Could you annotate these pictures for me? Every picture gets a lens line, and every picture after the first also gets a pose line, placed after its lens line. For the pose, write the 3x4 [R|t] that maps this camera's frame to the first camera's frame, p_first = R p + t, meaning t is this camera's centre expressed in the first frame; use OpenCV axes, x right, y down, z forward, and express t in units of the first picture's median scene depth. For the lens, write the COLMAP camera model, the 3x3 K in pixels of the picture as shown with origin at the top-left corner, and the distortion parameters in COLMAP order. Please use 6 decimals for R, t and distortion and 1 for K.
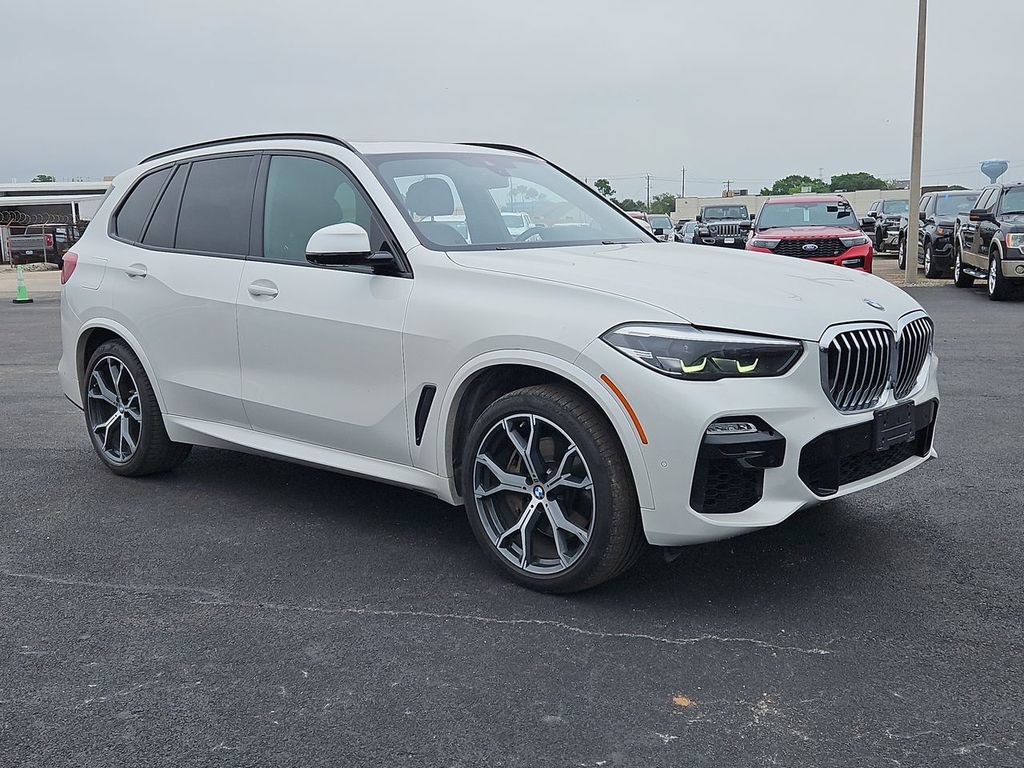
lens RADIAL K [[1090.5, 0, 507.3], [0, 1090.5, 384.9], [0, 0, 1]] dist [0.073743, -0.012598]
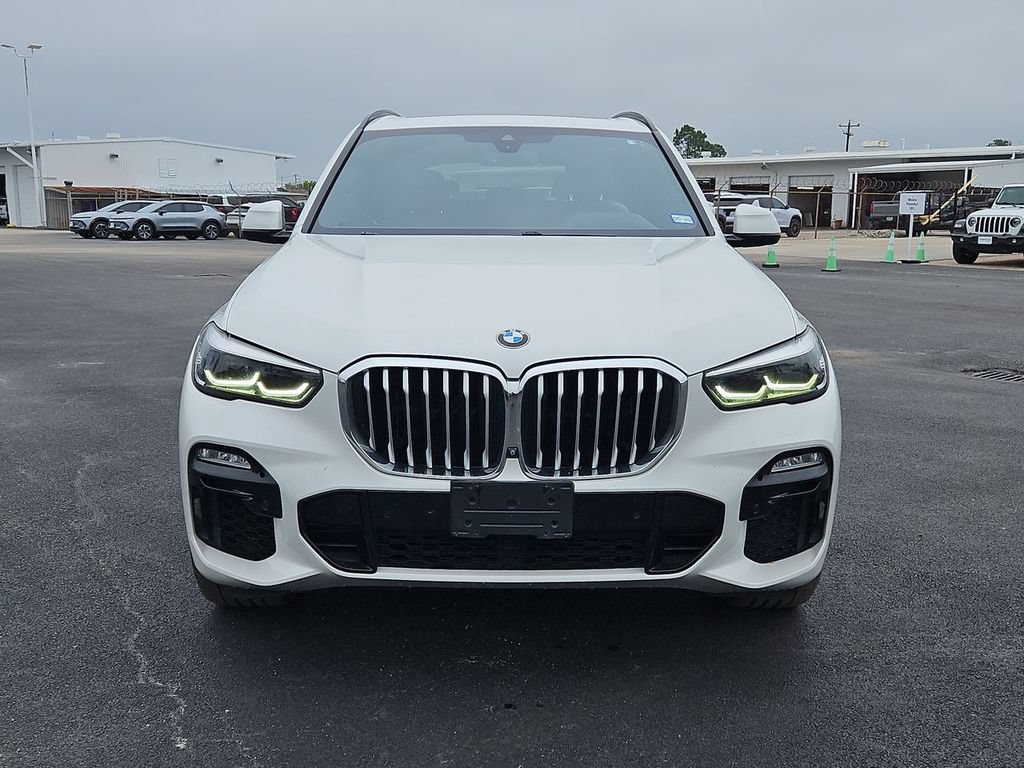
lens RADIAL K [[1095.9, 0, 517.9], [0, 1095.9, 386.0], [0, 0, 1]] dist [0.079338, -0.024787]
pose [[0.682738, 0.148789, -0.715353, 0.922773], [-0.126585, 0.988328, 0.084753, -0.112030], [0.719614, 0.032689, 0.693604, 0.549718]]
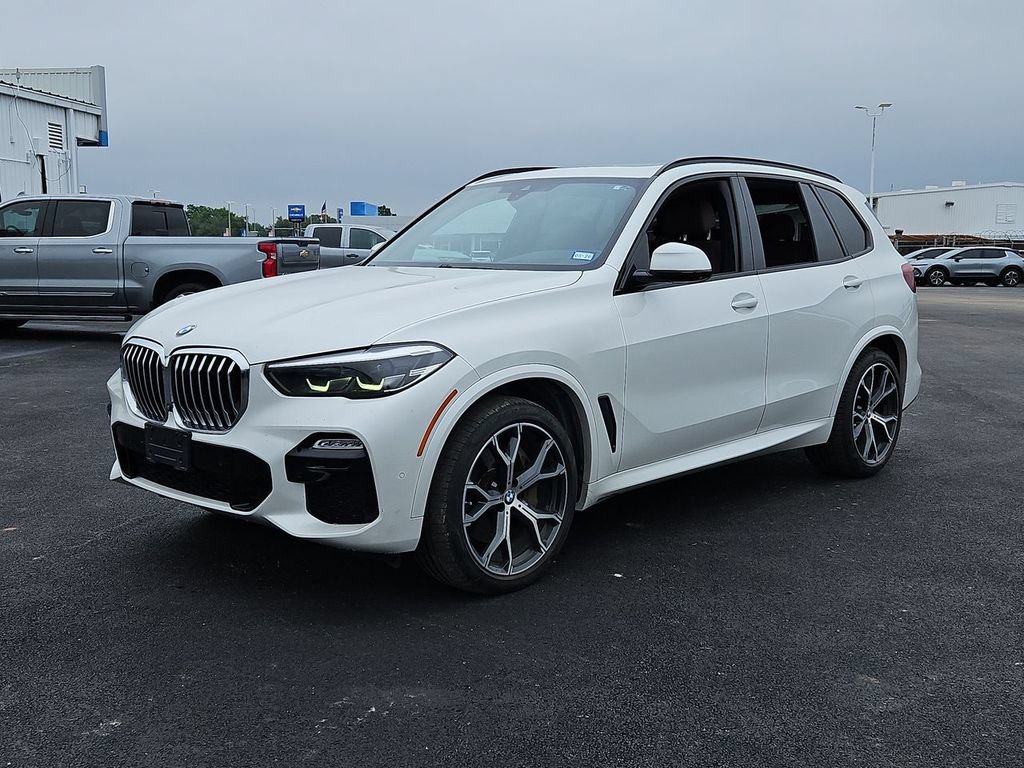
lens RADIAL K [[1090.5, 0, 507.3], [0, 1090.5, 384.9], [0, 0, 1]] dist [0.073743, -0.012598]
pose [[-0.006662, 0.150833, -0.988537, 1.488746], [-0.145104, 0.977950, 0.150195, -0.243701], [0.989394, 0.144441, 0.015372, 1.403861]]
